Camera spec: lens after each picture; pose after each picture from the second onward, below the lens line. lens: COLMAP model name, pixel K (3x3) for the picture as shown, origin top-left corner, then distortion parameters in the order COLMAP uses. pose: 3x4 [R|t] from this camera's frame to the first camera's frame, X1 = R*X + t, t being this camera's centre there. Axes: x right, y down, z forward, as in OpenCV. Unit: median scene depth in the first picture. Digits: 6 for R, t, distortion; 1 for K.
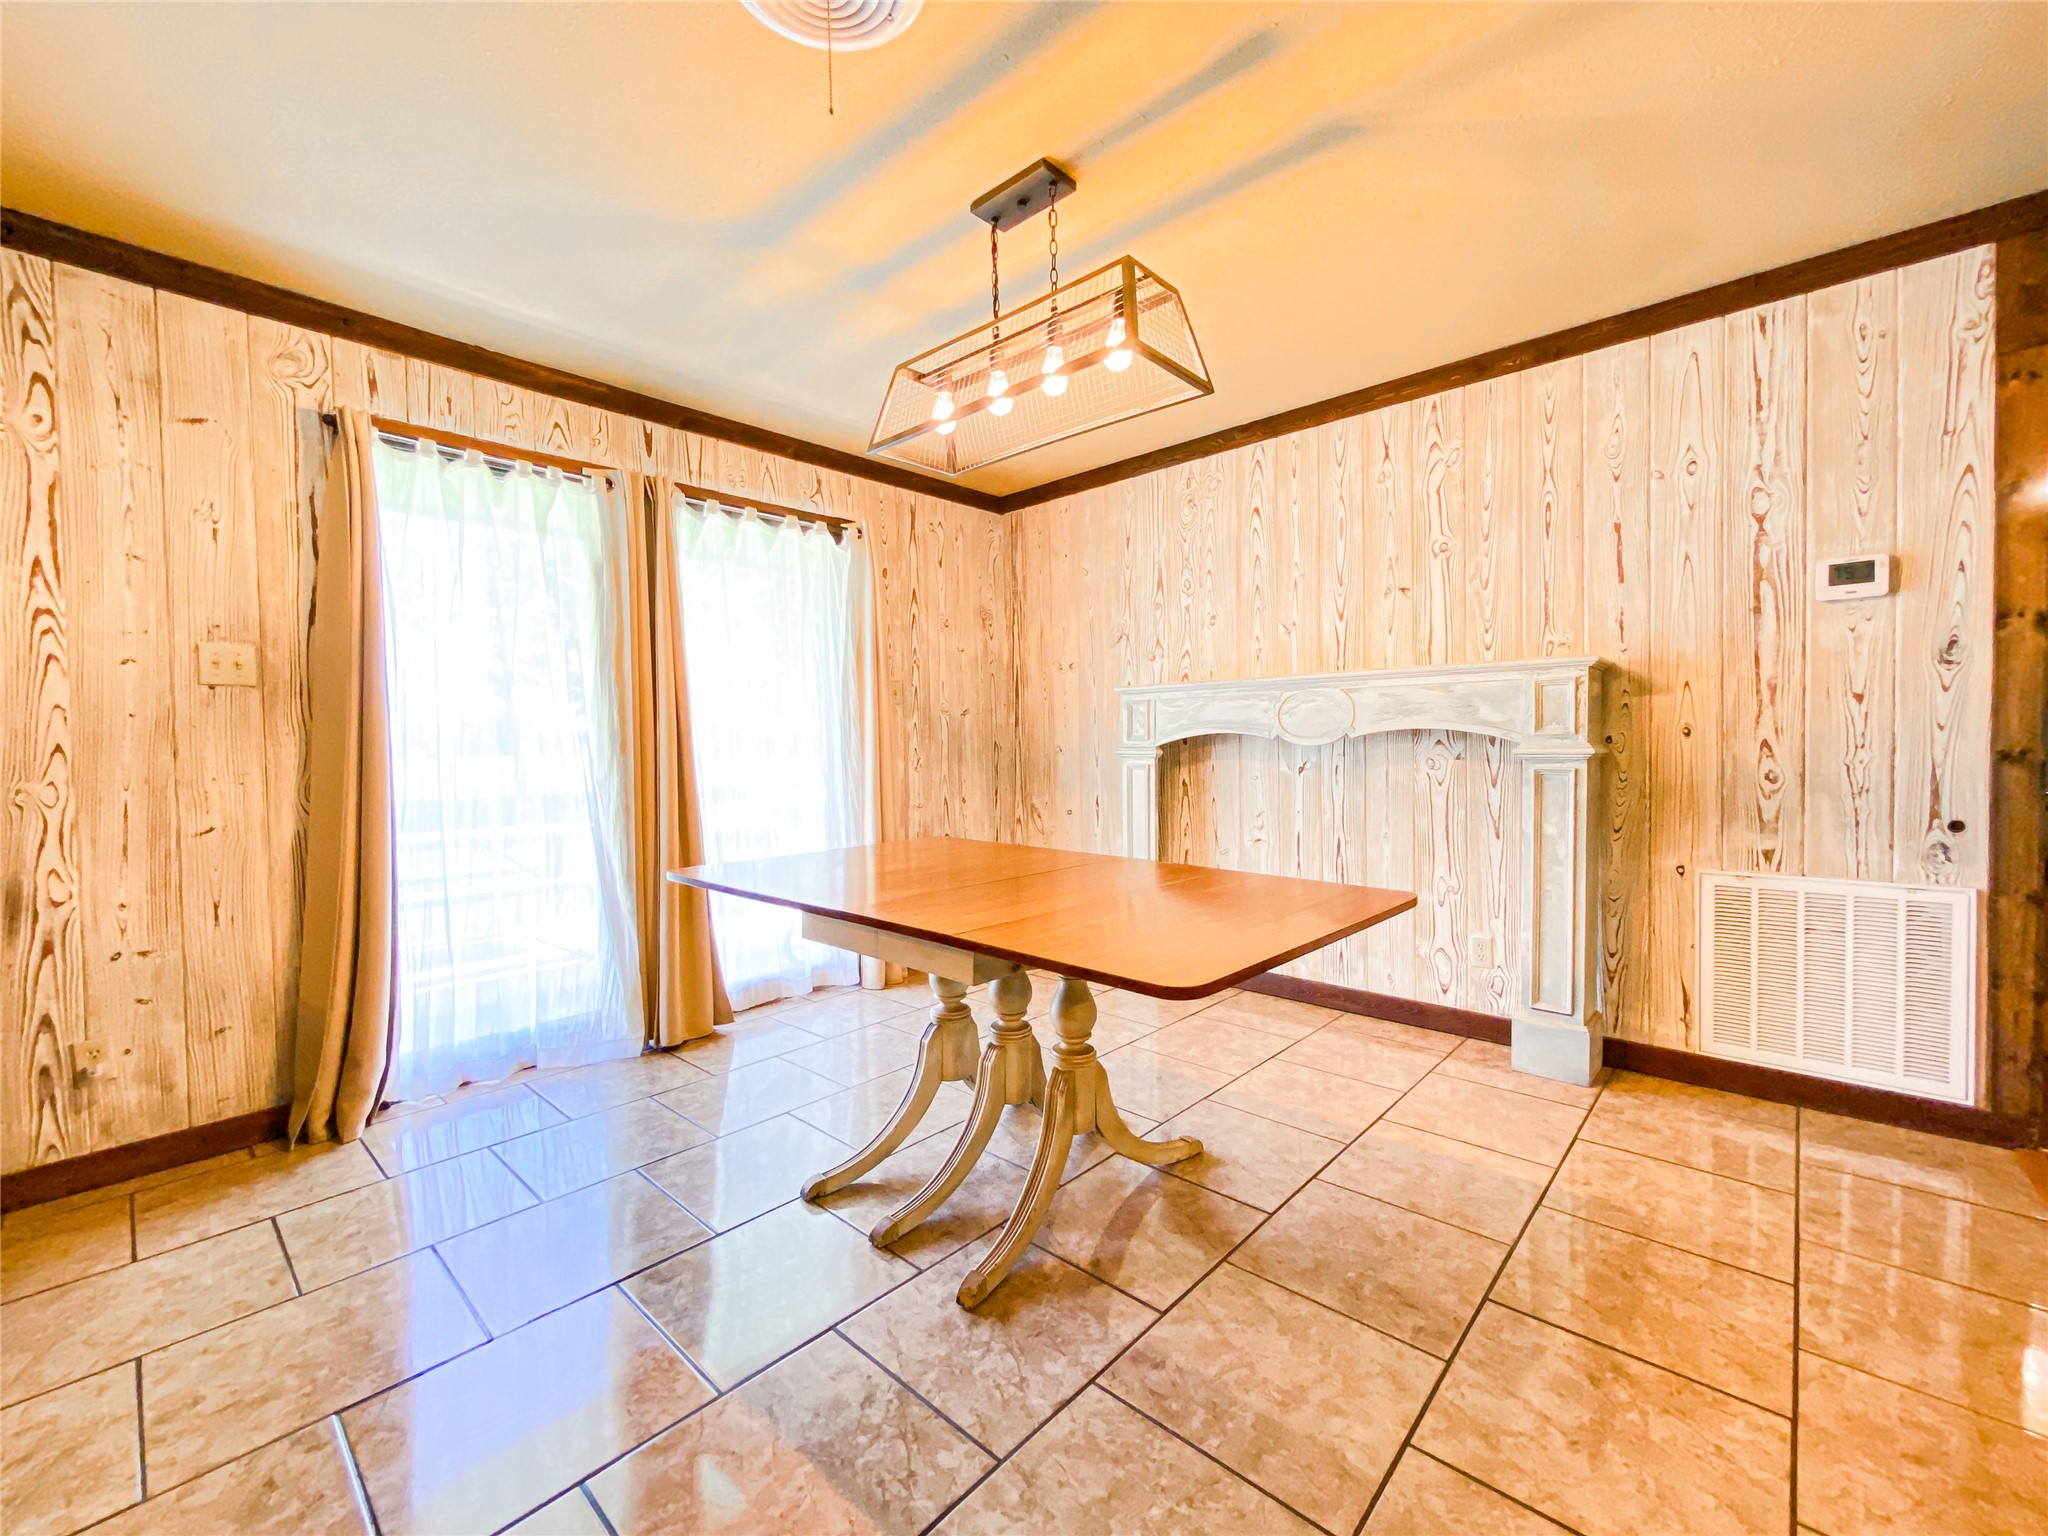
lens RADIAL K [[824.8, 0, 1024.0], [0, 824.8, 768.0], [0, 0, 1]] dist [0.000035, -0.000195]
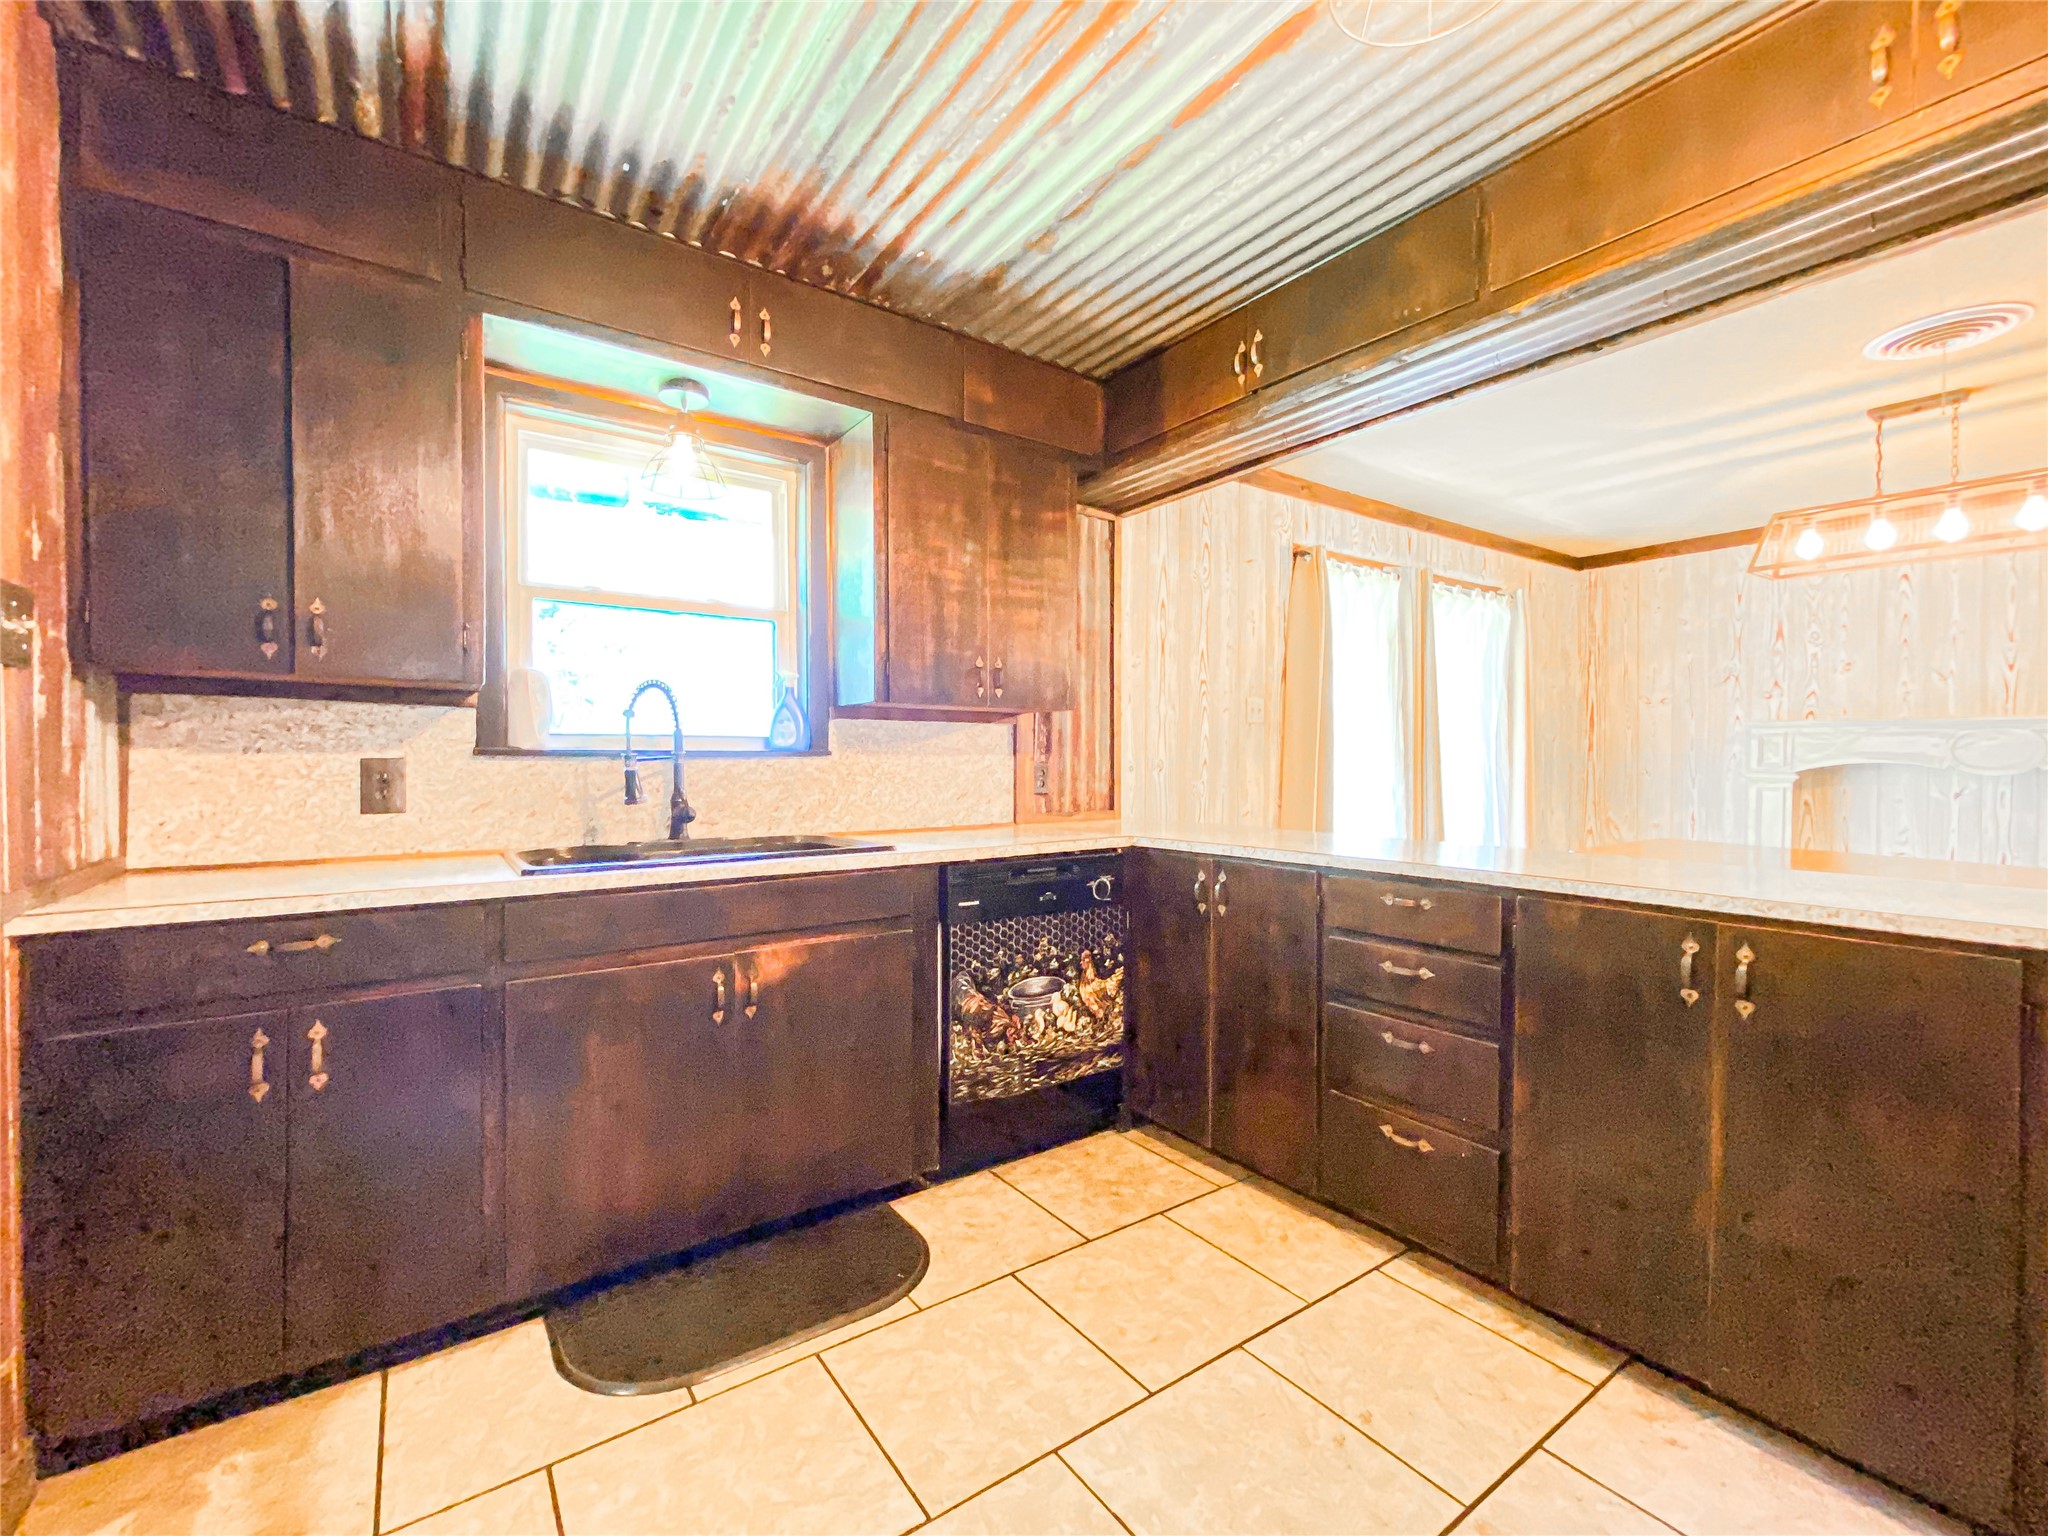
lens RADIAL K [[863.9, 0, 1024.0], [0, 863.9, 768.0], [0, 0, 1]] dist [-0.001188, -0.000215]
pose [[0.976202, 0.022152, -0.215728, -0.733267], [-0.025000, 0.999633, -0.010482, 0.009812], [0.215416, 0.015626, 0.976397, -0.517706]]
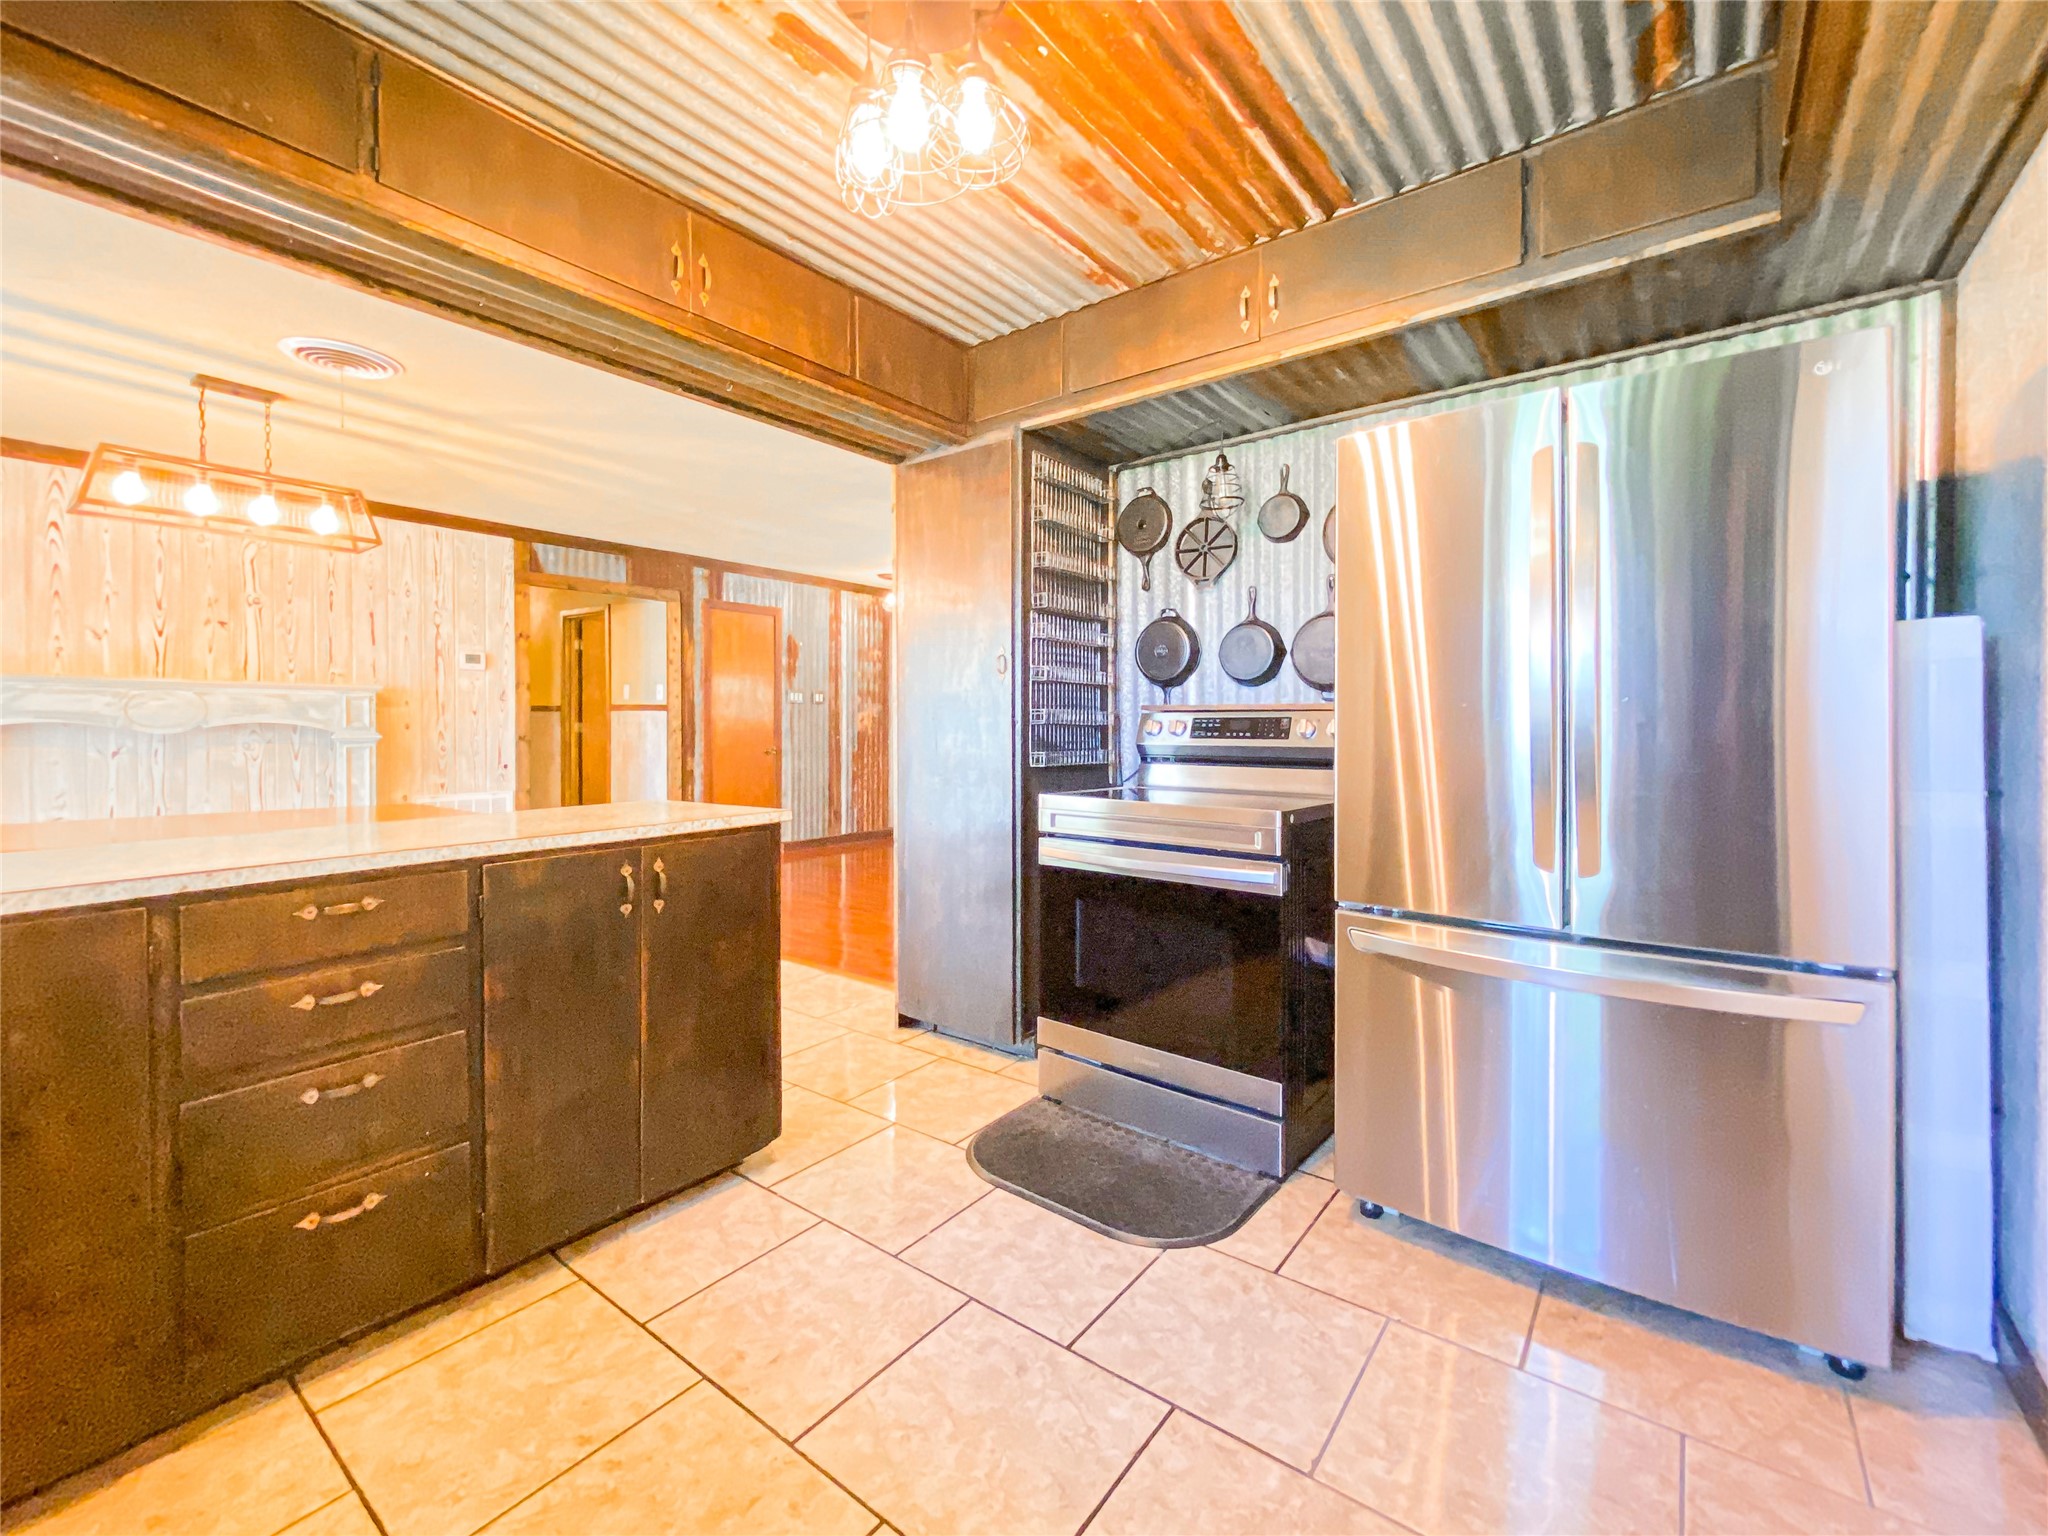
lens RADIAL K [[875.7, 0, 1025.5], [0, 875.7, 729.6], [0, 0, 1]] dist [-0.001905, -0.000702]
pose [[-0.091060, 0.004828, 0.995834, -1.091084], [0.026091, 0.999657, -0.002460, 0.004649], [-0.995504, 0.025758, -0.091155, -0.212858]]
